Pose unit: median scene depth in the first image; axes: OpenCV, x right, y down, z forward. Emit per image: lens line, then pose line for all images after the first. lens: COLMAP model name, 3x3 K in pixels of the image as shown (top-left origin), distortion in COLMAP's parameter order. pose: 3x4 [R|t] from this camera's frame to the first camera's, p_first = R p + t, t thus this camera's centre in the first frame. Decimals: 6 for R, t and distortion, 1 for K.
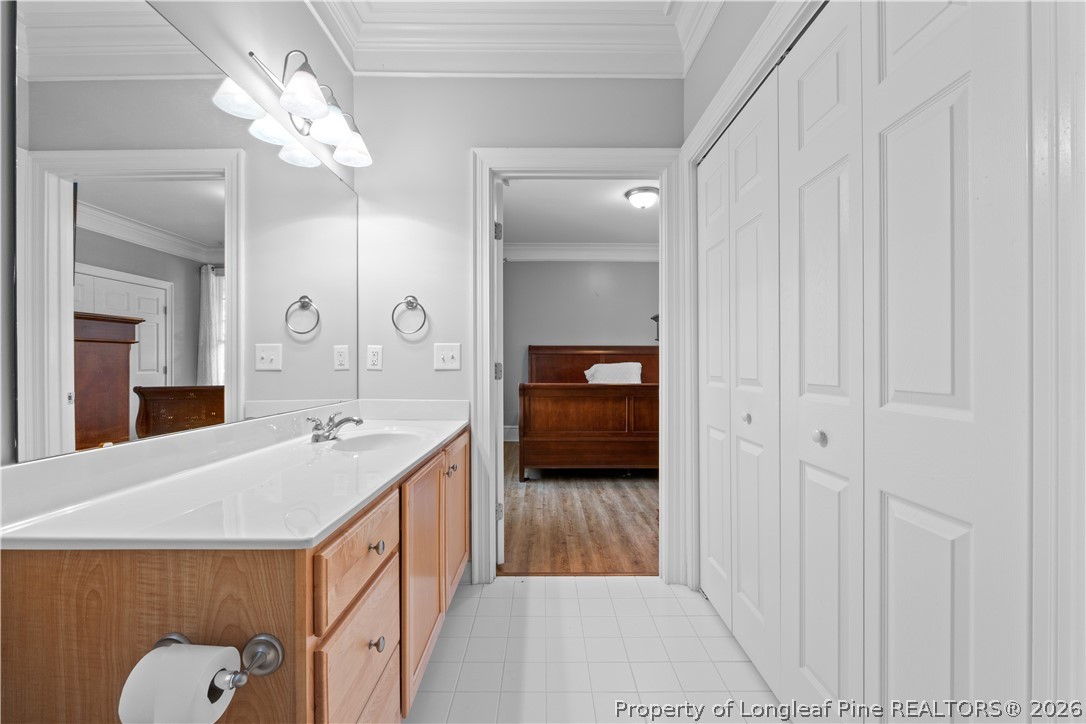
lens RADIAL K [[461.4, 0, 542.4], [0, 461.4, 364.3], [0, 0, 1]] dist [-0.000308, -0.000316]
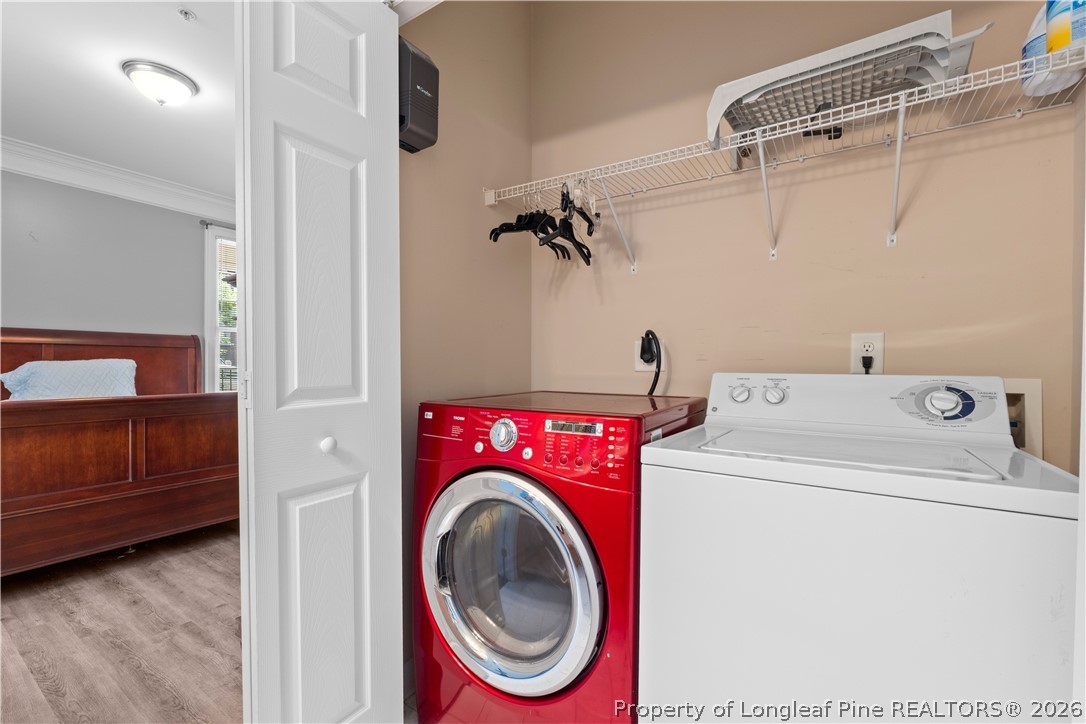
lens RADIAL K [[461.4, 0, 540.3], [0, 461.4, 367.9], [0, 0, 1]] dist [-0.000308, -0.000316]
pose [[0.551496, -0.004955, 0.834163, -0.014680], [-0.004396, 0.999951, 0.008847, -0.000695], [-0.834166, -0.008546, 0.551447, 0.291487]]
